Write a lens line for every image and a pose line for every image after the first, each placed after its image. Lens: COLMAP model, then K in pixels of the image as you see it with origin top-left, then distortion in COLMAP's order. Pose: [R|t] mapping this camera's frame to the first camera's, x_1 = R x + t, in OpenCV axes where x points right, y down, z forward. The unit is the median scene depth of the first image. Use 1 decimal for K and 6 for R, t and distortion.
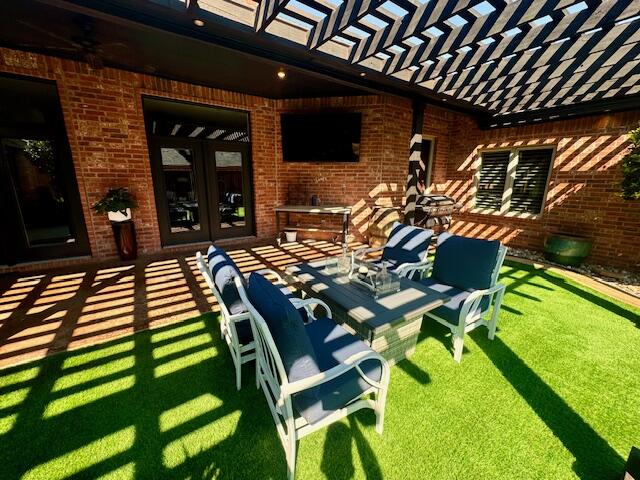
lens RADIAL K [[252.4, 0, 319.8], [0, 252.4, 238.0], [0, 0, 1]] dist [0.000334, 0.000384]
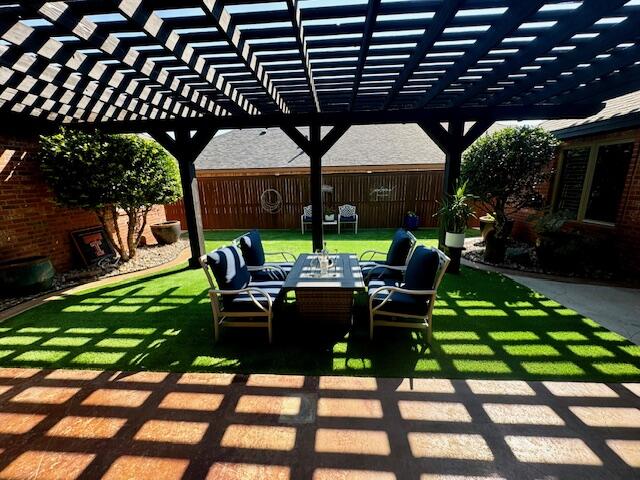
lens RADIAL K [[247.6, 0, 318.5], [0, 247.6, 245.0], [0, 0, 1]] dist [-0.009384, -0.000187]
pose [[-0.792808, -0.155712, 0.589244, -0.302185], [0.154425, 0.883941, 0.441362, -0.282175], [-0.589583, 0.440909, -0.676750, 0.982567]]
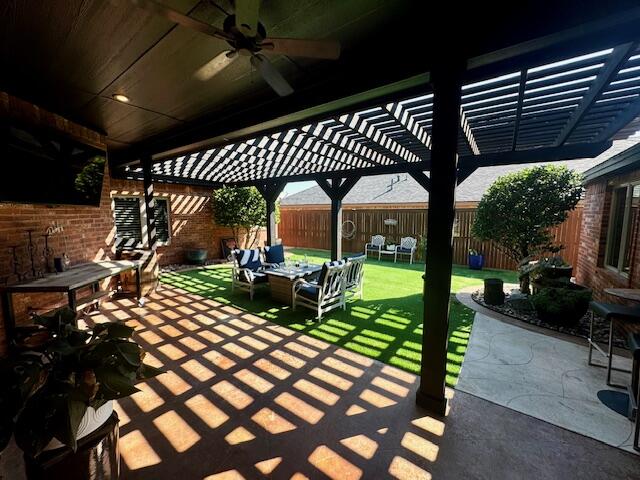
lens RADIAL K [[252.4, 0, 319.8], [0, 252.4, 238.0], [0, 0, 1]] dist [0.000334, 0.000384]
pose [[-0.326449, -0.107192, 0.939117, -1.009455], [0.219039, 0.957924, 0.185480, -0.230767], [-0.919485, 0.266253, -0.289234, 0.714362]]
